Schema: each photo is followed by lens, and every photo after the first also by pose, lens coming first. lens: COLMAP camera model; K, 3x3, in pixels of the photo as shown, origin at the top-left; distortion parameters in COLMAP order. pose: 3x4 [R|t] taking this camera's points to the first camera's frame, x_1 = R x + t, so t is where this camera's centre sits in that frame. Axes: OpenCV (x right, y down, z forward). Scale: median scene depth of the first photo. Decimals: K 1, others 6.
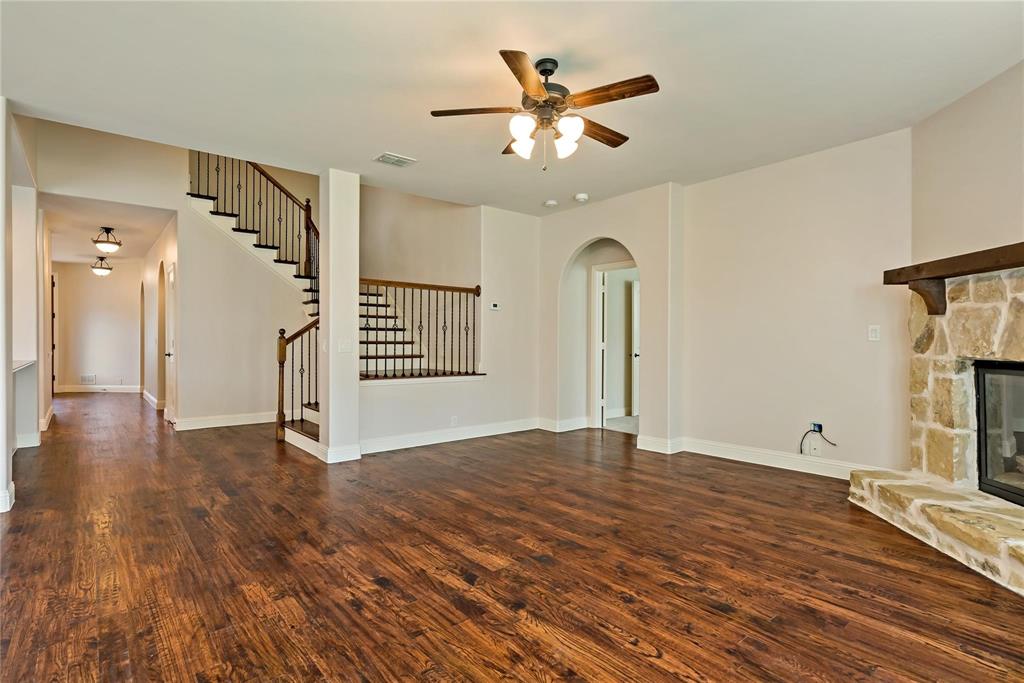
lens RADIAL K [[505.1, 0, 512.0], [0, 505.1, 341.5], [0, 0, 1]] dist [-0.002650, 0.000413]
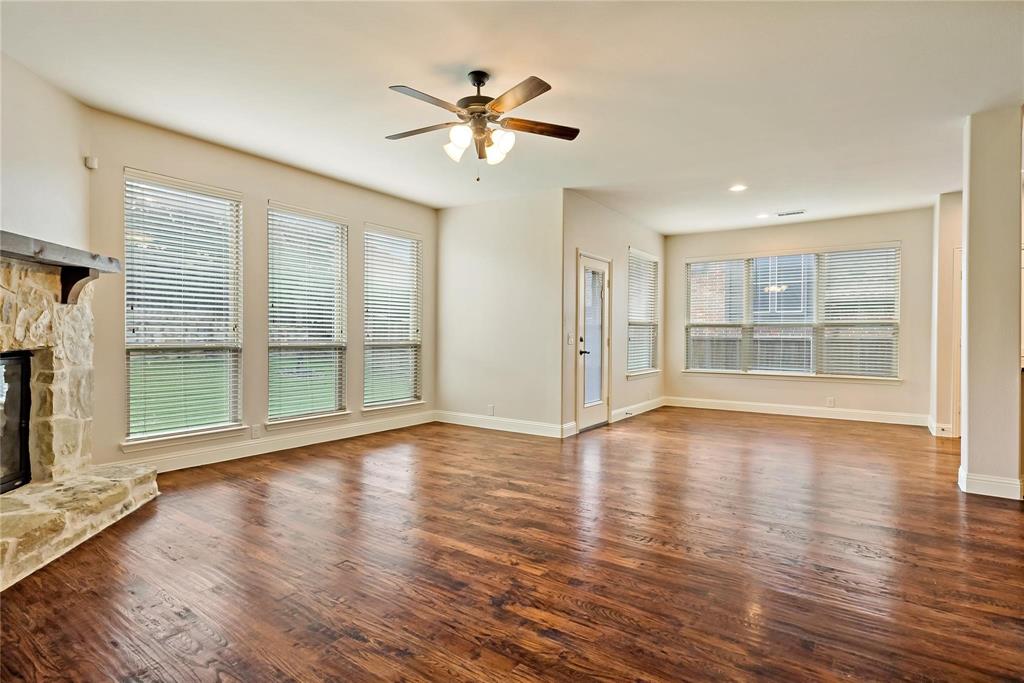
lens RADIAL K [[522.5, 0, 512.0], [0, 522.5, 341.5], [0, 0, 1]] dist [0.001935, 0.000105]
pose [[-0.963686, -0.002246, -0.267027, 0.312724], [-0.006828, 0.999845, 0.016233, -0.003076], [0.266949, 0.017467, -0.963552, 2.254540]]
